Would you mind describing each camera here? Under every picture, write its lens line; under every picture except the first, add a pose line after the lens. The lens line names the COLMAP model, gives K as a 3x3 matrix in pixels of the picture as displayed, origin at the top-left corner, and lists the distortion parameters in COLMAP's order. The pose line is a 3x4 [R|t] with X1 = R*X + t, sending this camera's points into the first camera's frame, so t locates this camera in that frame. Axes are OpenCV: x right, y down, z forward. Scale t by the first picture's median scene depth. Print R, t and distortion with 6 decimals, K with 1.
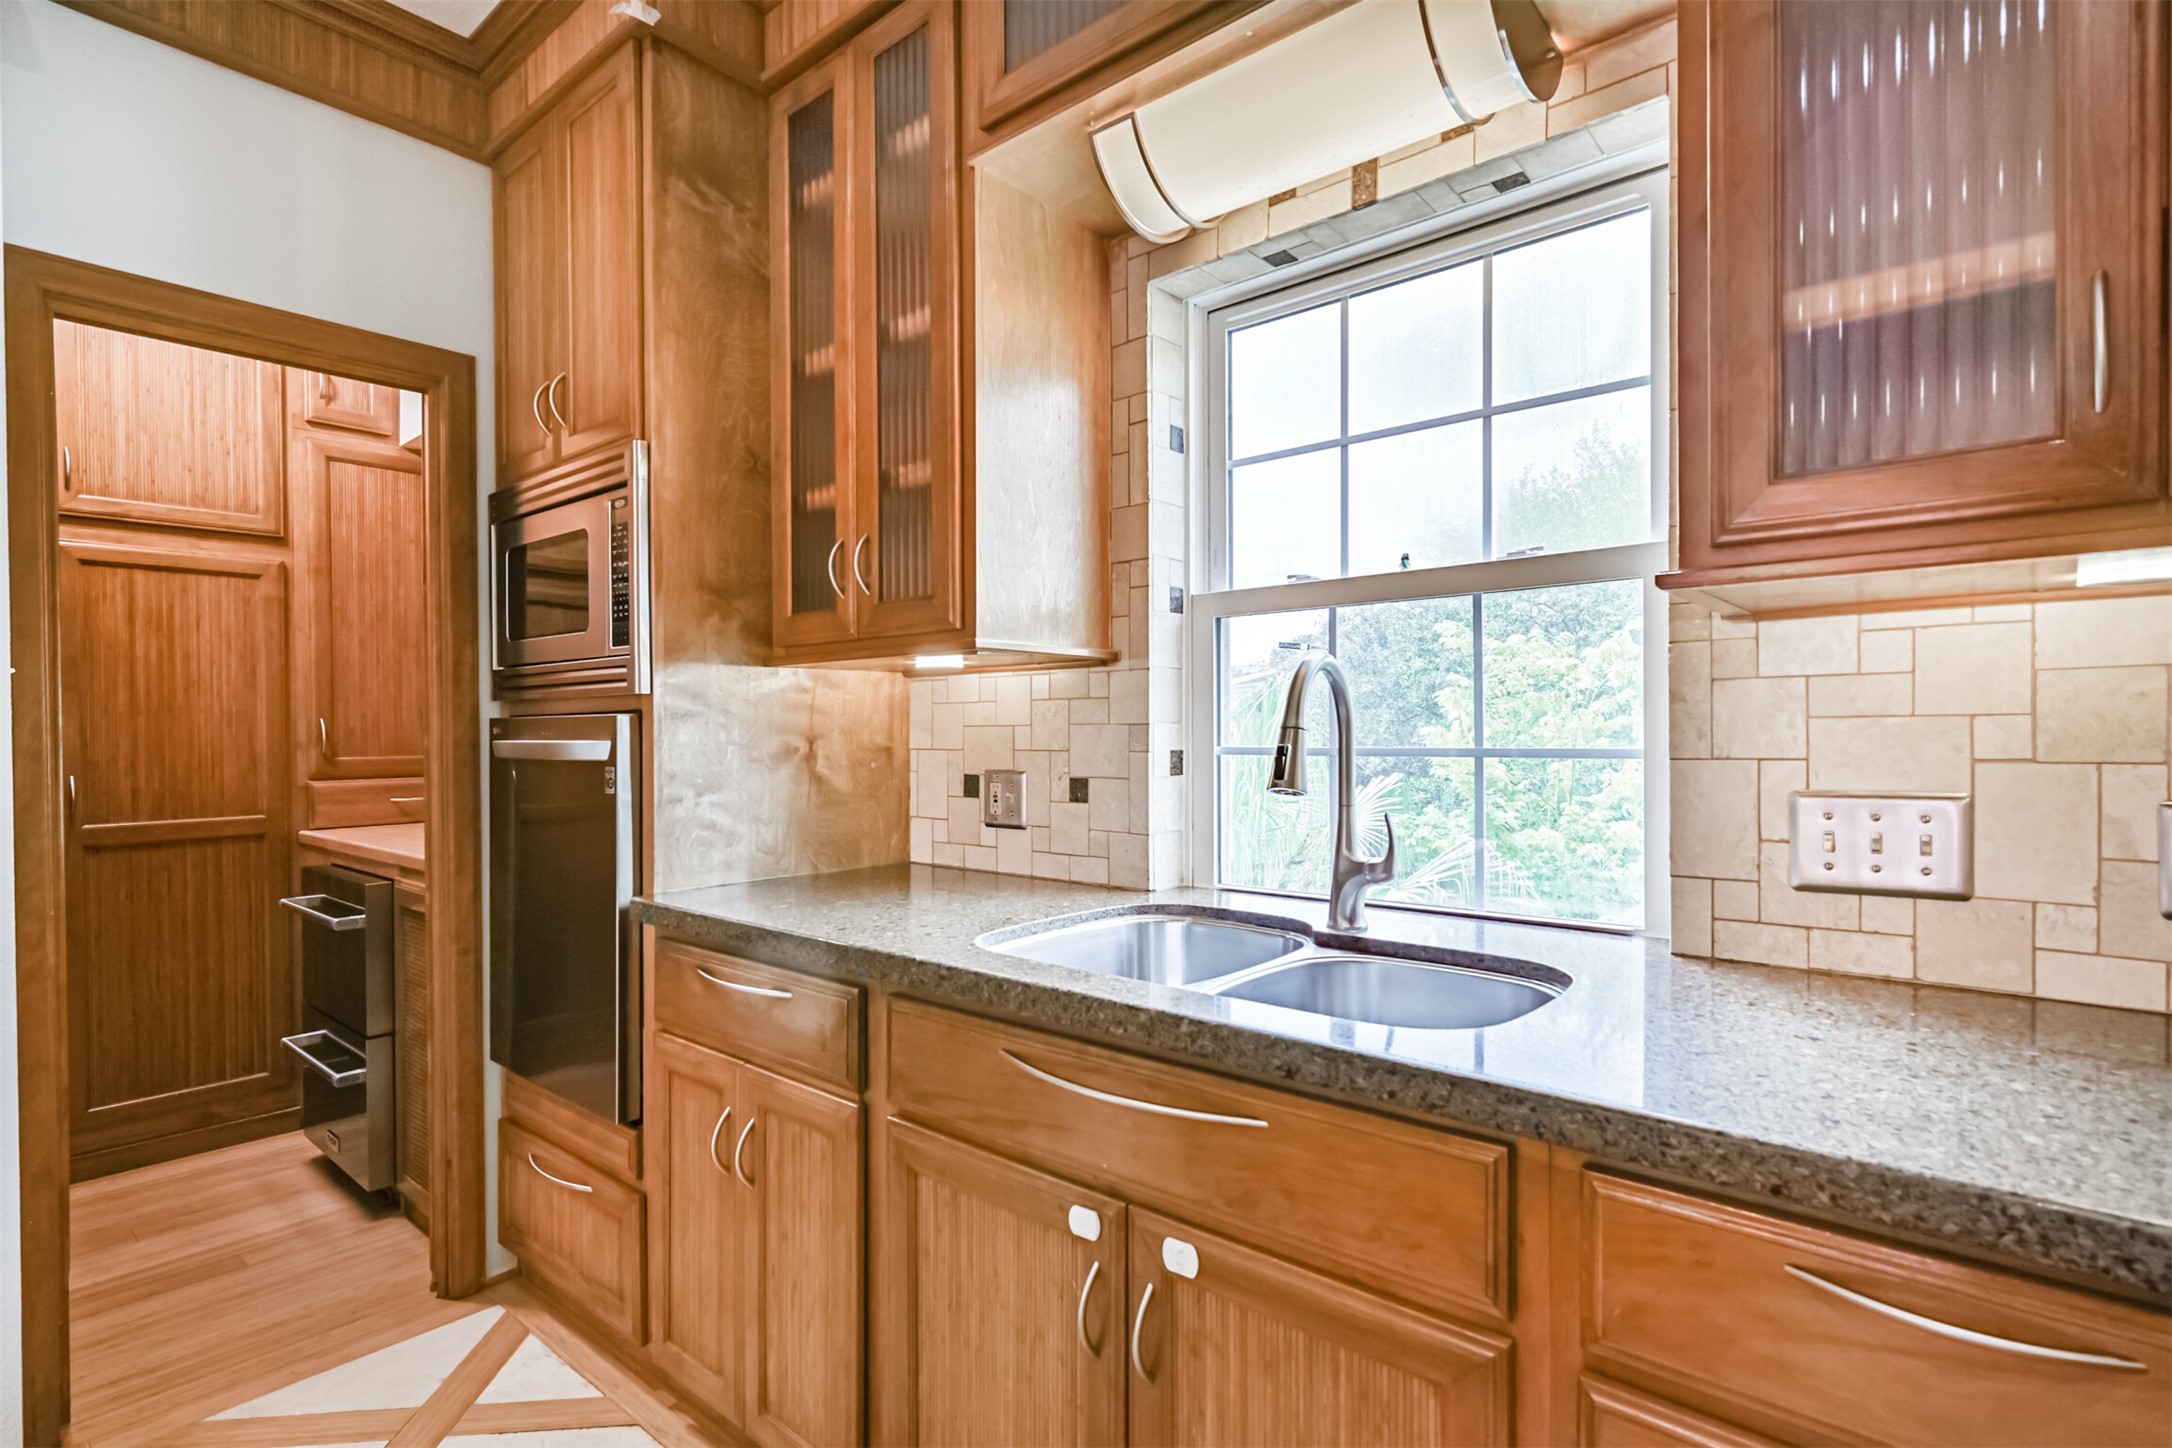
lens RADIAL K [[1044.6, 0, 1091.3], [0, 1044.6, 739.1], [0, 0, 1]] dist [0.005509, 0.000224]
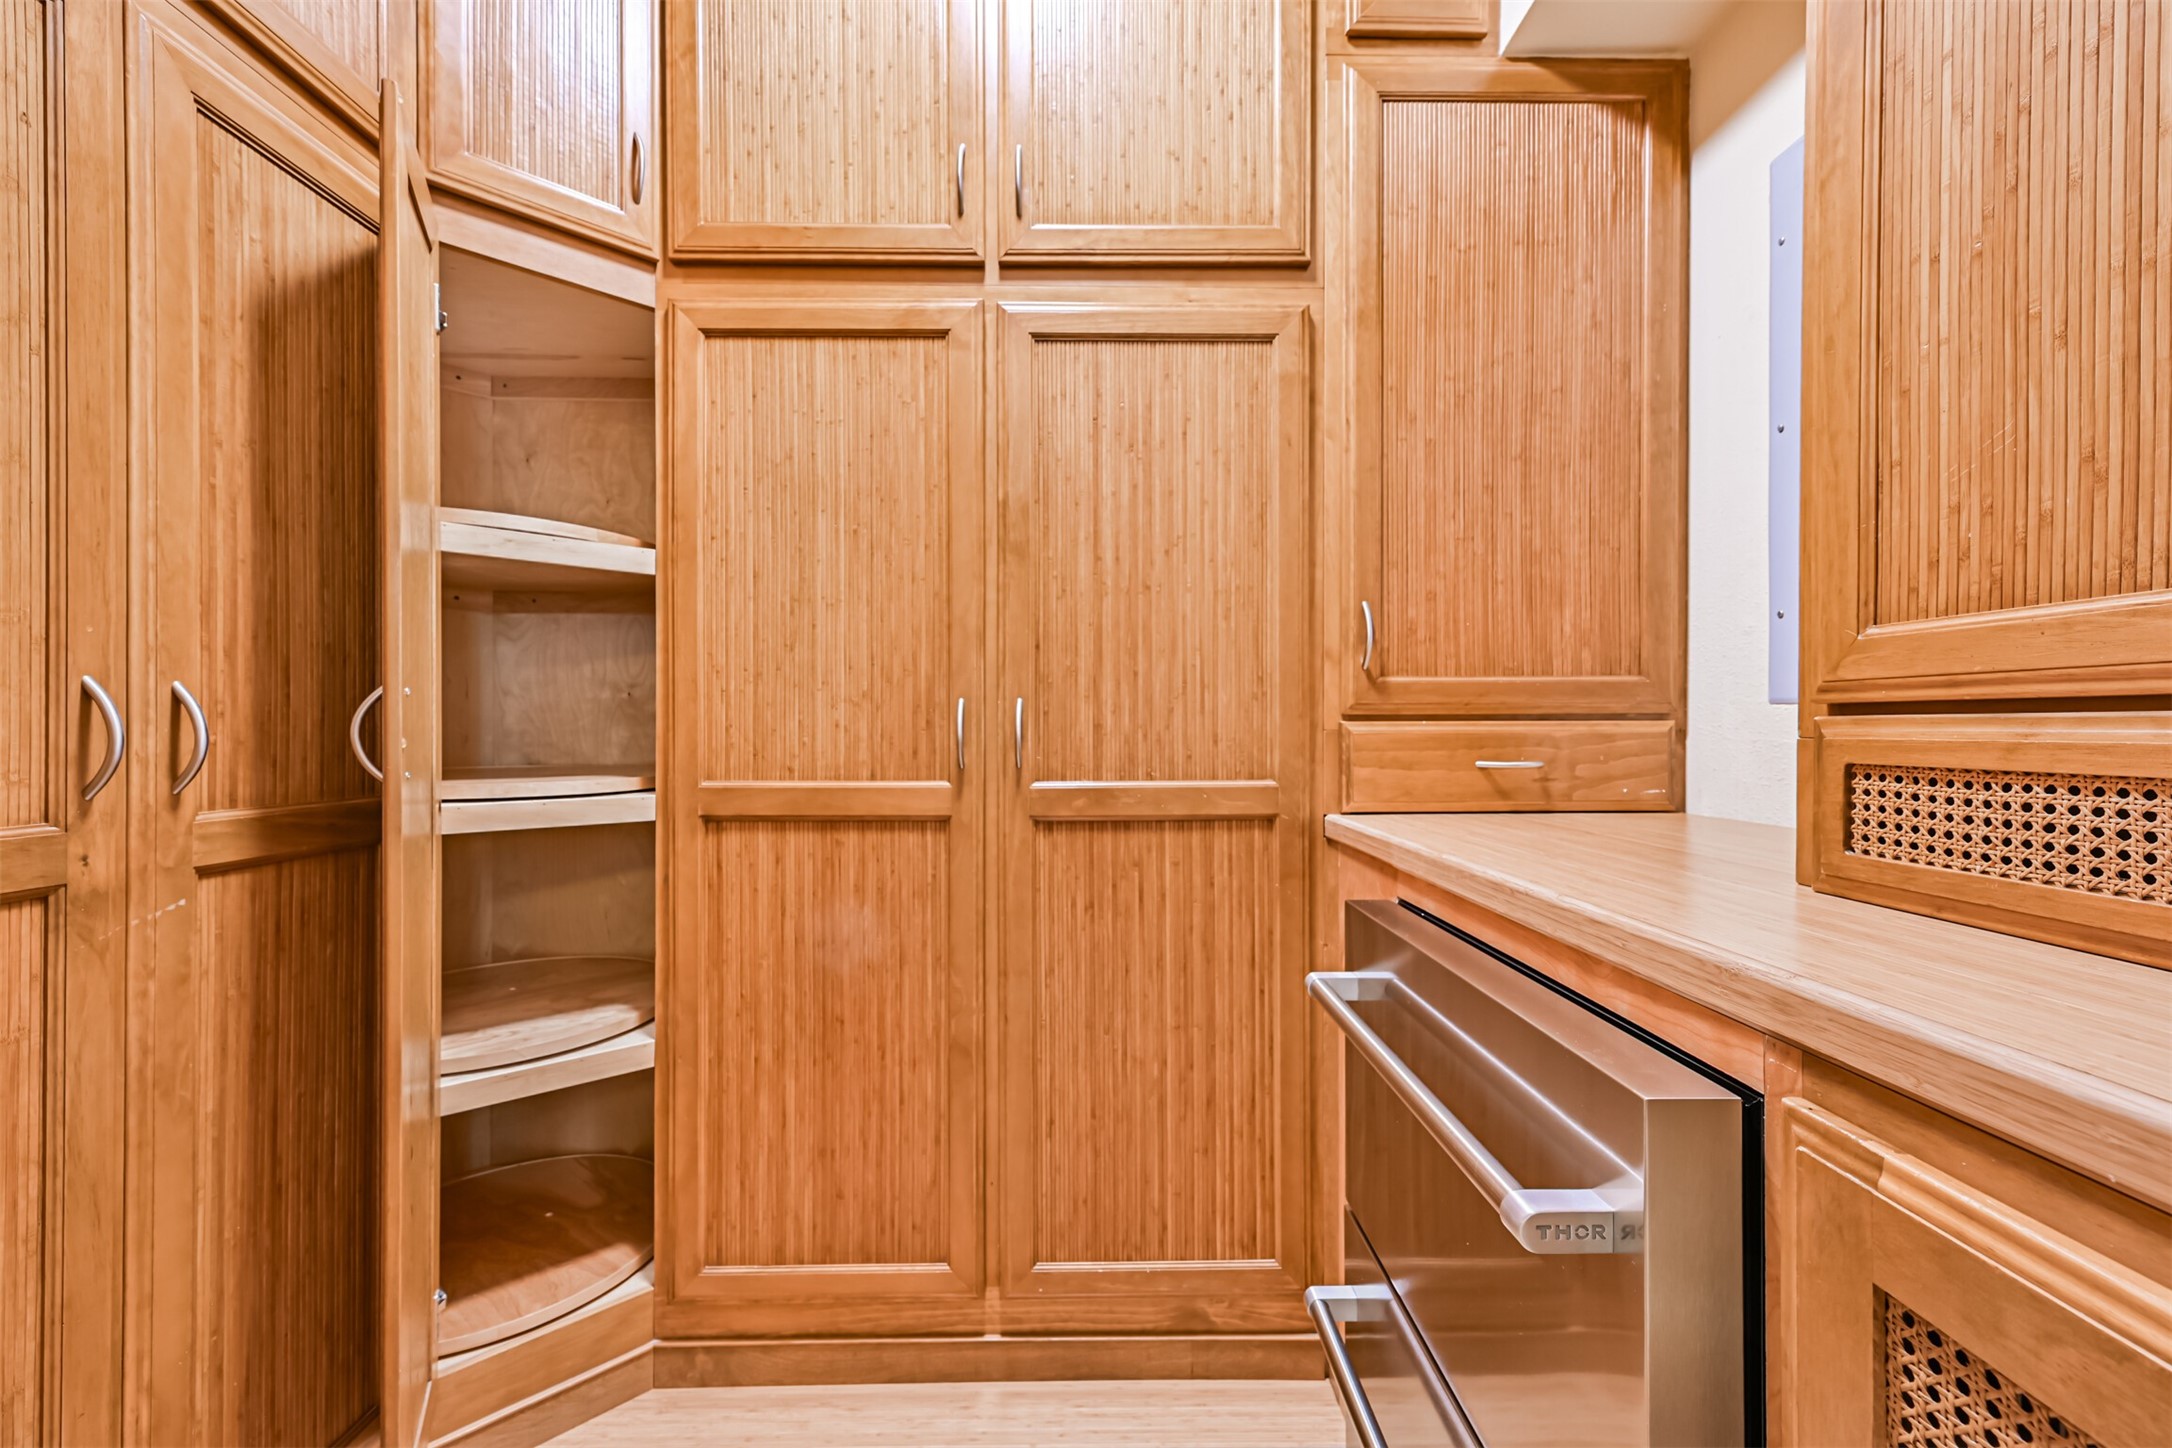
lens RADIAL K [[867.3, 0, 1091.6], [0, 867.3, 731.1], [0, 0, 1]] dist [0.007438, -0.000348]
pose [[0.653031, 0.006875, -0.757300, -0.523146], [-0.010404, 0.999946, 0.000106, 0.048762], [0.757260, 0.007809, 0.653067, 0.649877]]
